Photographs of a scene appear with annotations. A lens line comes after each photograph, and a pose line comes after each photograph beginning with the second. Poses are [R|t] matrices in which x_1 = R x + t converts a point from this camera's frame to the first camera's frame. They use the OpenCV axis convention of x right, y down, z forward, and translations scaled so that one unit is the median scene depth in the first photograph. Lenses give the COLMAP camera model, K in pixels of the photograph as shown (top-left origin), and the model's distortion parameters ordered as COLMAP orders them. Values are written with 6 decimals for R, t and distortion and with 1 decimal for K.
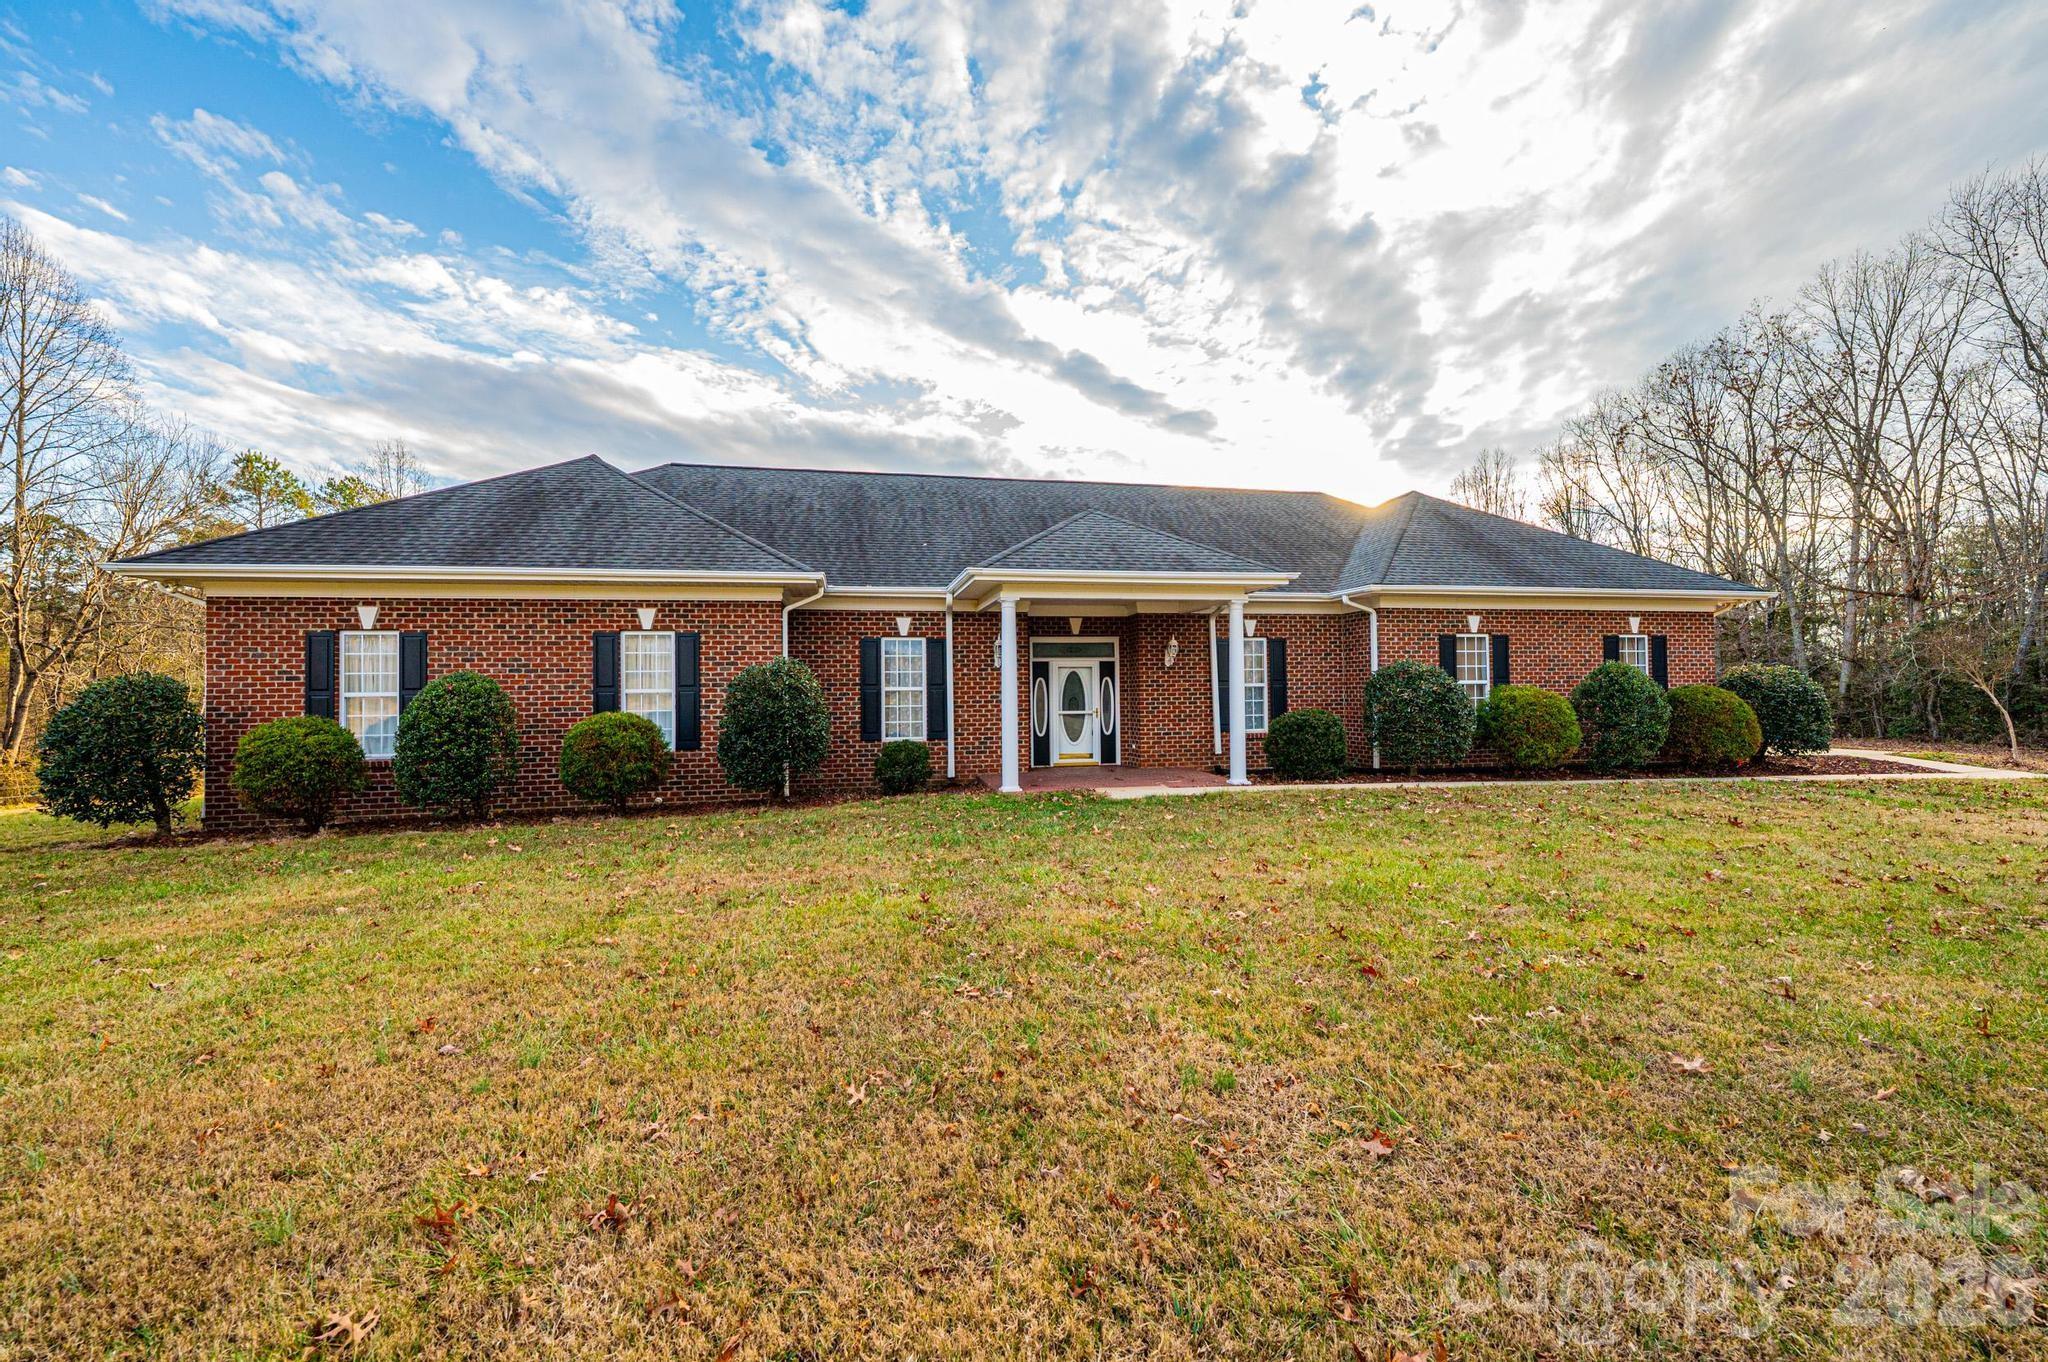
lens RADIAL K [[804.8, 0, 1029.1], [0, 804.8, 684.5], [0, 0, 1]] dist [-0.000729, 0.000337]
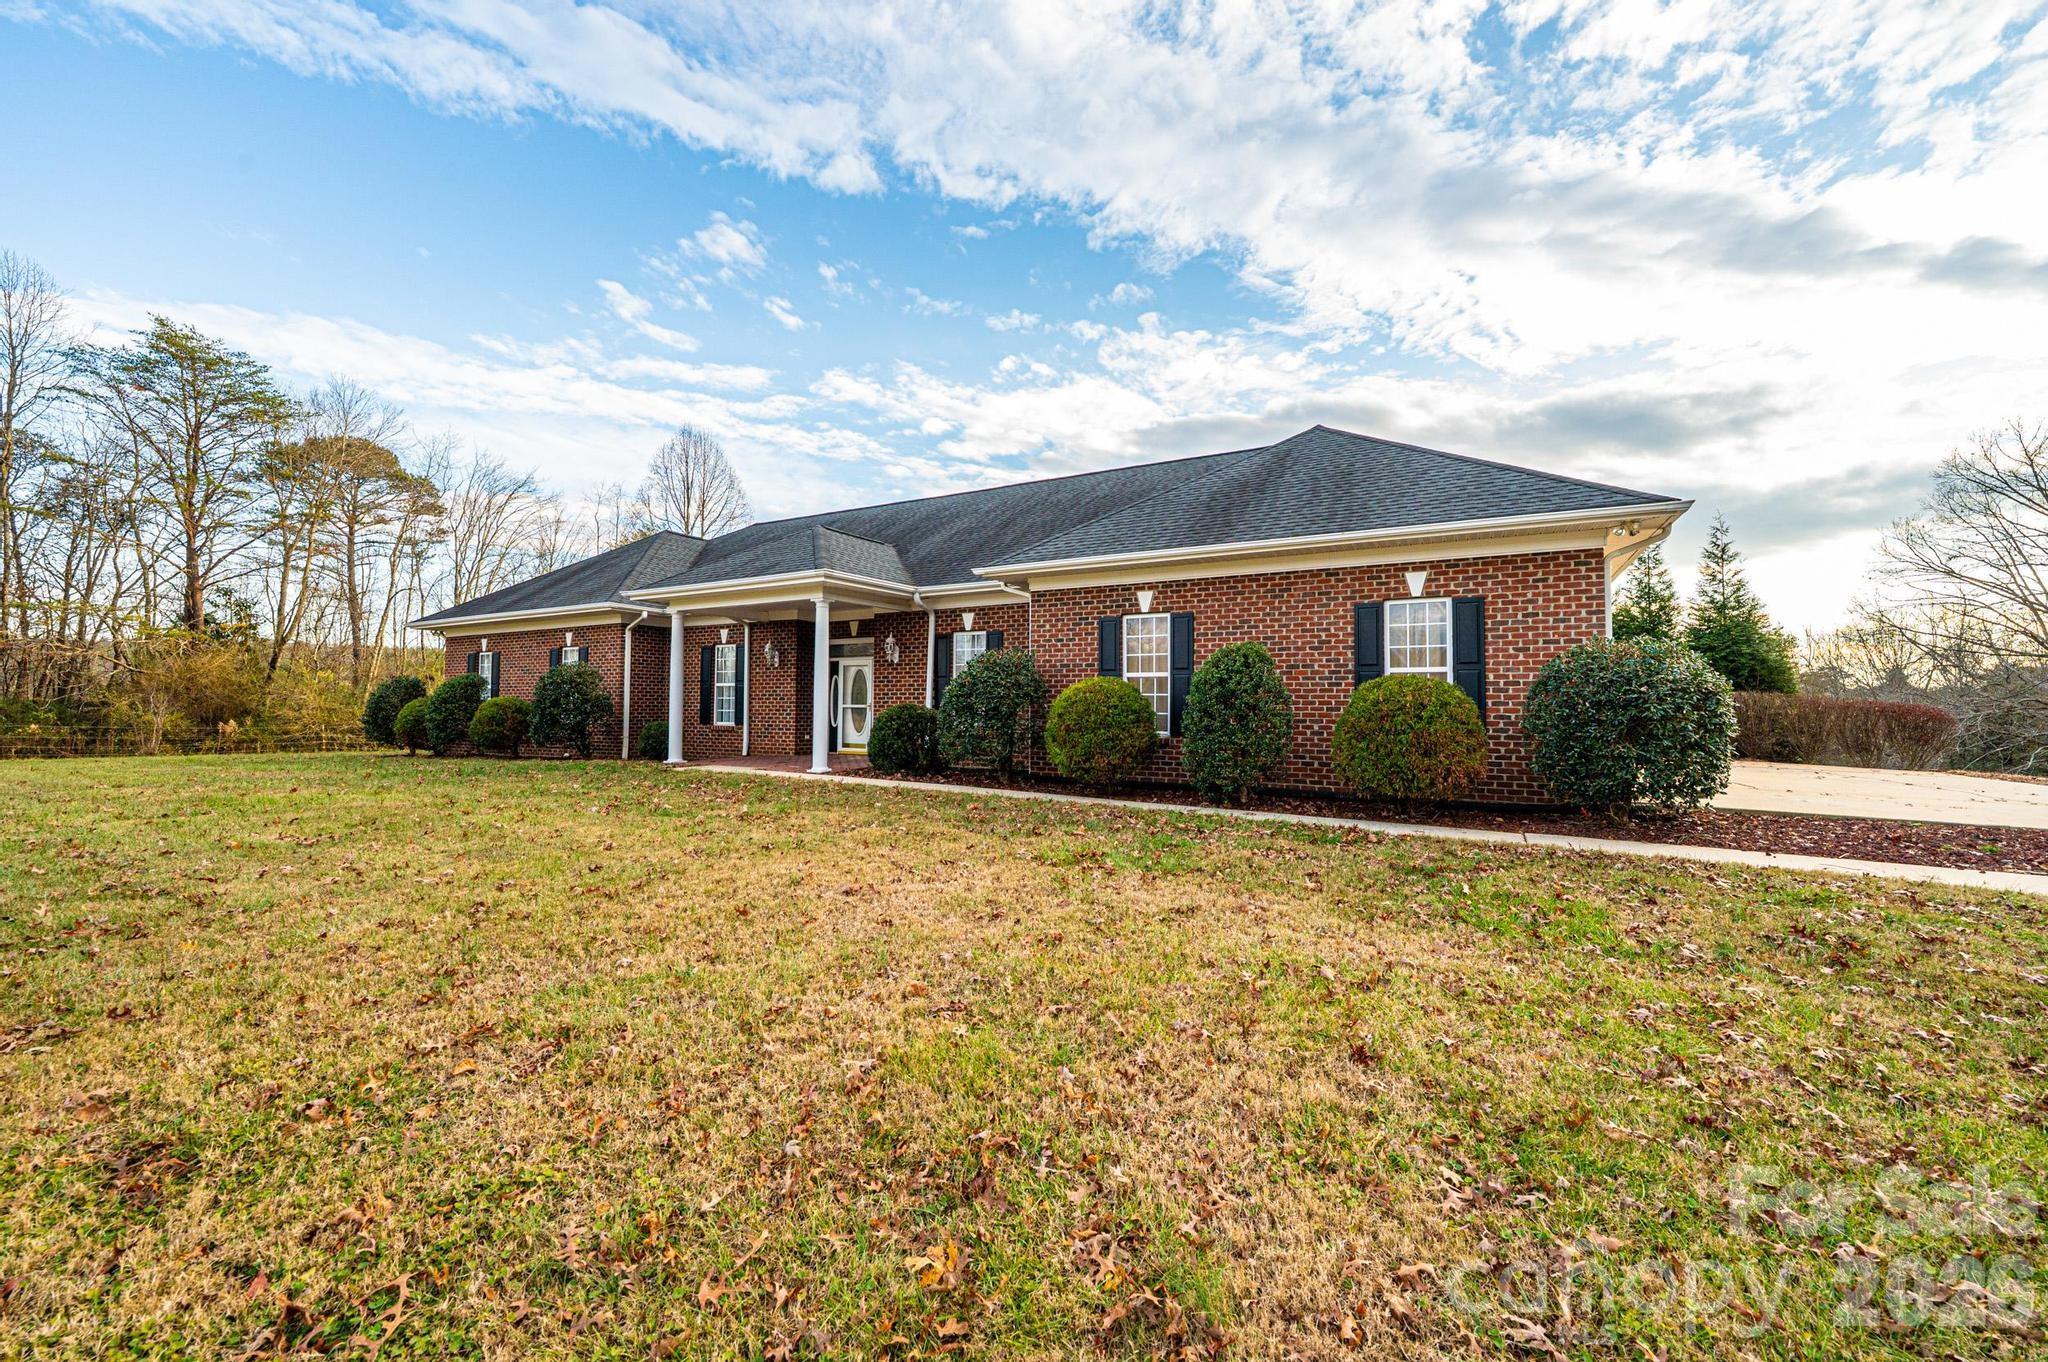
lens RADIAL K [[804.8, 0, 1030.3], [0, 804.8, 677.8], [0, 0, 1]] dist [-0.000729, 0.000337]
pose [[0.753705, -0.008382, -0.657159, 0.987502], [-0.004180, 0.999837, -0.017547, 0.014074], [0.657199, 0.015972, 0.753547, 0.330277]]
